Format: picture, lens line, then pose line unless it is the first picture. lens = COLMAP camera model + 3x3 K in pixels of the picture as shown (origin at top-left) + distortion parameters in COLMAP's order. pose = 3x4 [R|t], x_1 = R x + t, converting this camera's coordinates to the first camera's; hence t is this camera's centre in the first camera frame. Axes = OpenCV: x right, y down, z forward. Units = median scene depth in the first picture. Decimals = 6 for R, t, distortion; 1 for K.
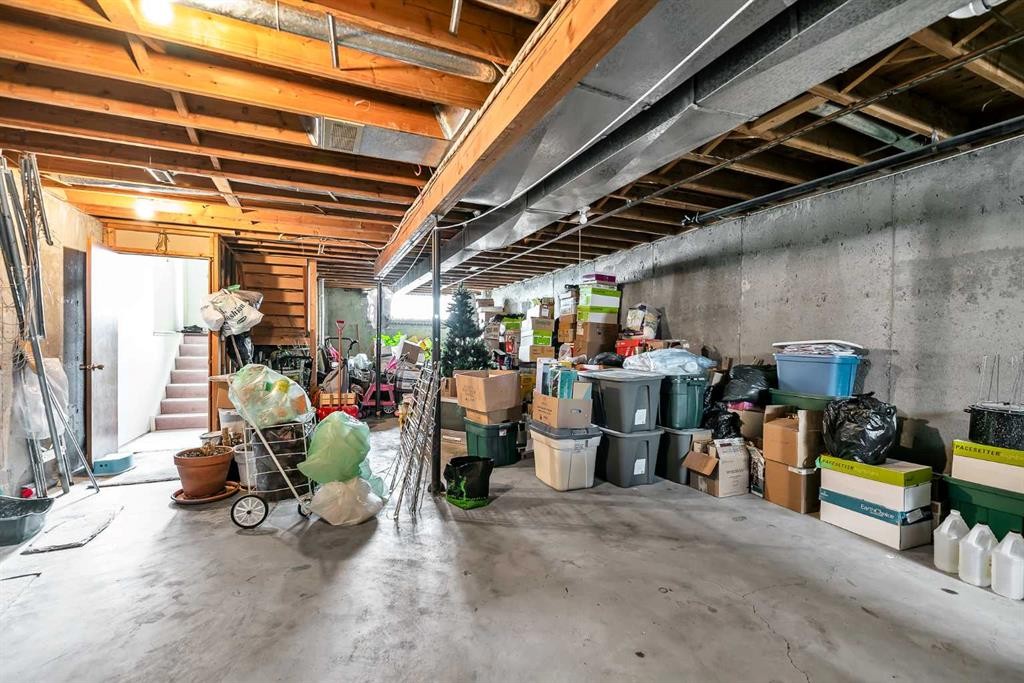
lens RADIAL K [[443.9, 0, 514.3], [0, 443.9, 344.9], [0, 0, 1]] dist [0.001881, 0.000086]
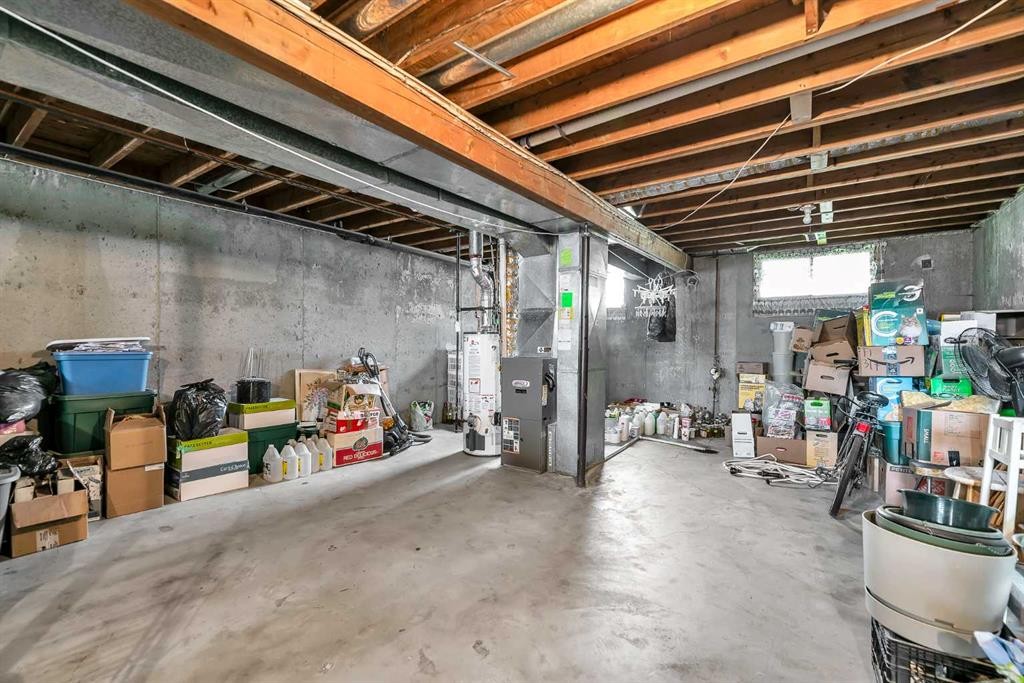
lens RADIAL K [[443.9, 0, 513.4], [0, 443.9, 343.5], [0, 0, 1]] dist [0.001881, 0.000086]
pose [[-0.512136, -0.010079, 0.858845, -0.671816], [-0.002080, 0.999943, 0.010494, -0.009918], [-0.858902, 0.003588, -0.512127, 0.855645]]
